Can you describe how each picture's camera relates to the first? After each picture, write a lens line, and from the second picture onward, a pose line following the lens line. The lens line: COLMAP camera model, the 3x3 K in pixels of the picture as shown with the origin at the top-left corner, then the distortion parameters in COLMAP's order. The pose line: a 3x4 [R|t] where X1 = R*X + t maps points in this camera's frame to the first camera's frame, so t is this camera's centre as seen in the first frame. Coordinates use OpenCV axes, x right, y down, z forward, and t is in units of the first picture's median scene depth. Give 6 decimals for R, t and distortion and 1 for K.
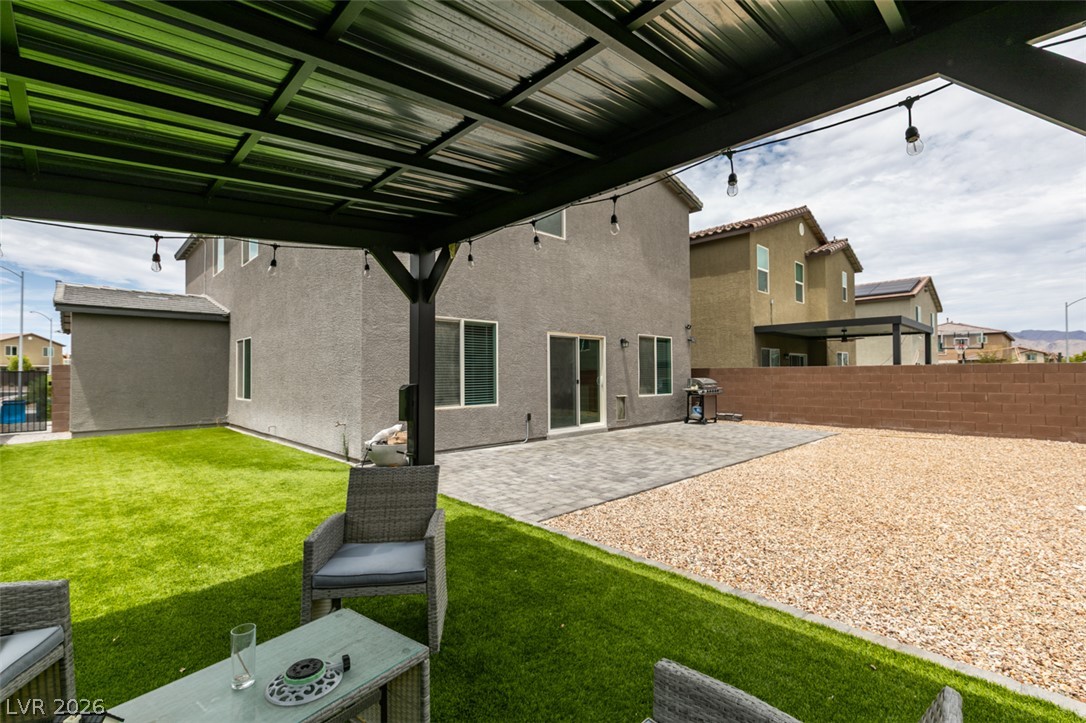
lens RADIAL K [[484.2, 0, 540.8], [0, 484.2, 369.7], [0, 0, 1]] dist [0.003777, -0.001025]
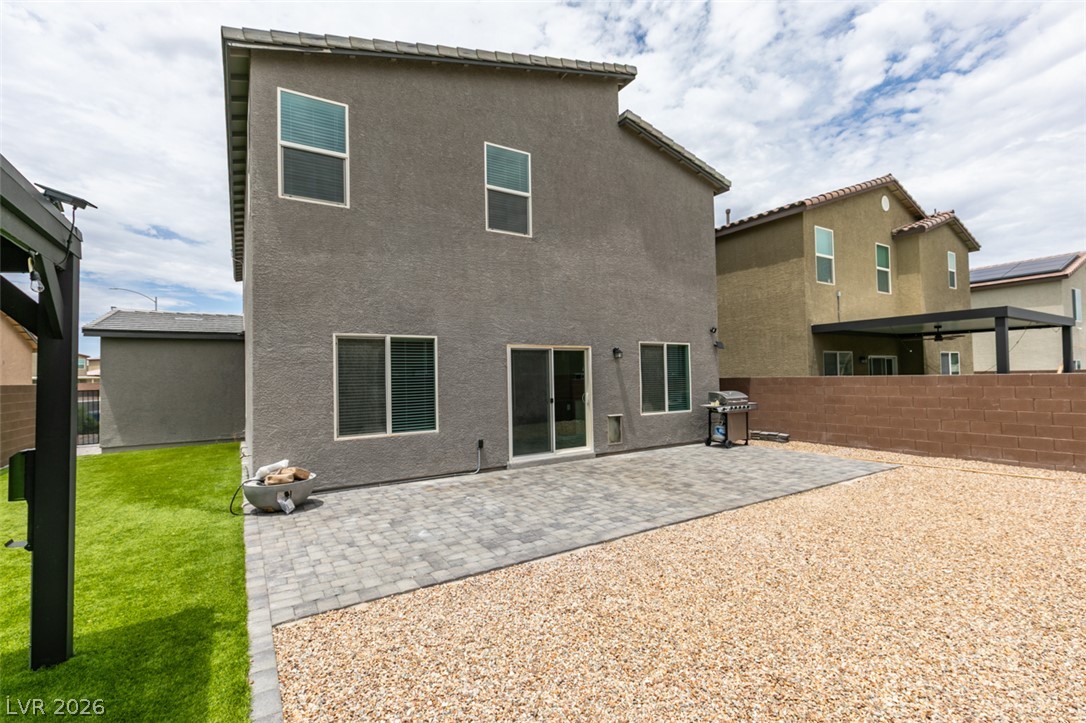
lens RADIAL K [[484.2, 0, 540.9], [0, 484.2, 365.8], [0, 0, 1]] dist [0.003777, -0.001025]
pose [[0.979859, -0.018528, -0.198827, 0.208899], [0.016215, 0.999781, -0.013259, -0.023602], [0.199029, 0.009768, 0.979945, 0.138733]]
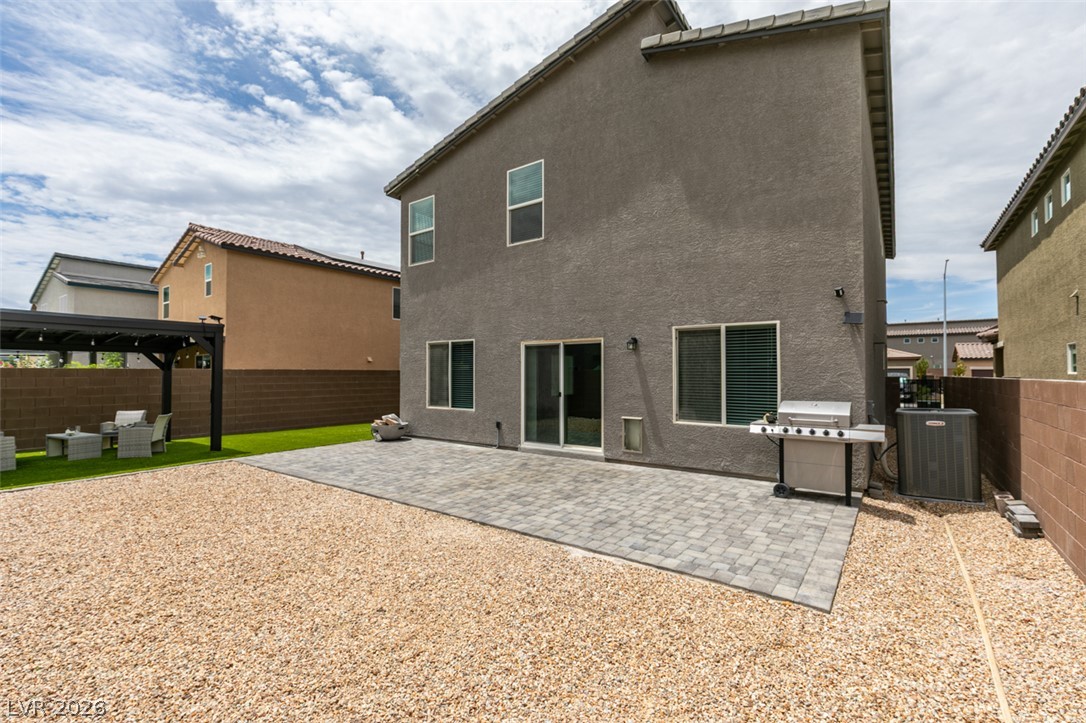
lens RADIAL K [[484.2, 0, 538.8], [0, 484.2, 364.9], [0, 0, 1]] dist [0.003777, -0.001025]
pose [[0.170630, -0.008915, -0.985295, 0.845333], [0.011329, 0.999911, -0.007086, -0.020754], [0.985270, -0.009954, 0.170715, 0.740650]]
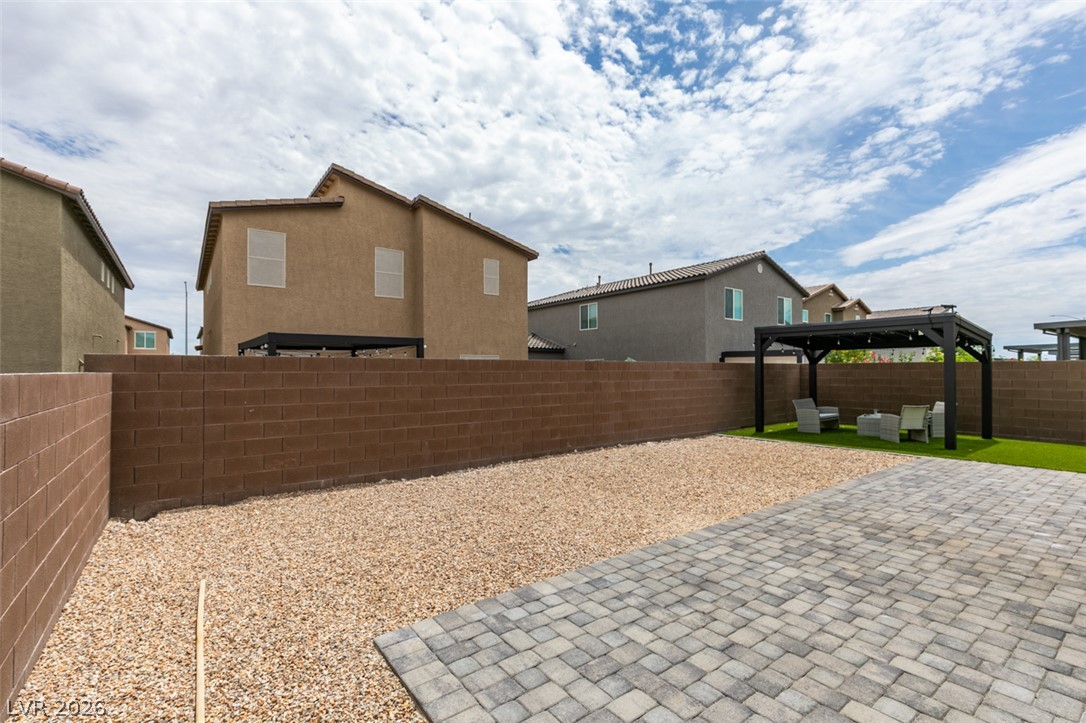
lens RADIAL K [[484.2, 0, 540.5], [0, 484.2, 360.9], [0, 0, 1]] dist [0.003777, -0.001025]
pose [[-0.992928, 0.011690, 0.118140, 0.478863], [0.008108, 0.999494, -0.030759, -0.007373], [-0.118439, -0.029584, -0.992520, 1.190205]]
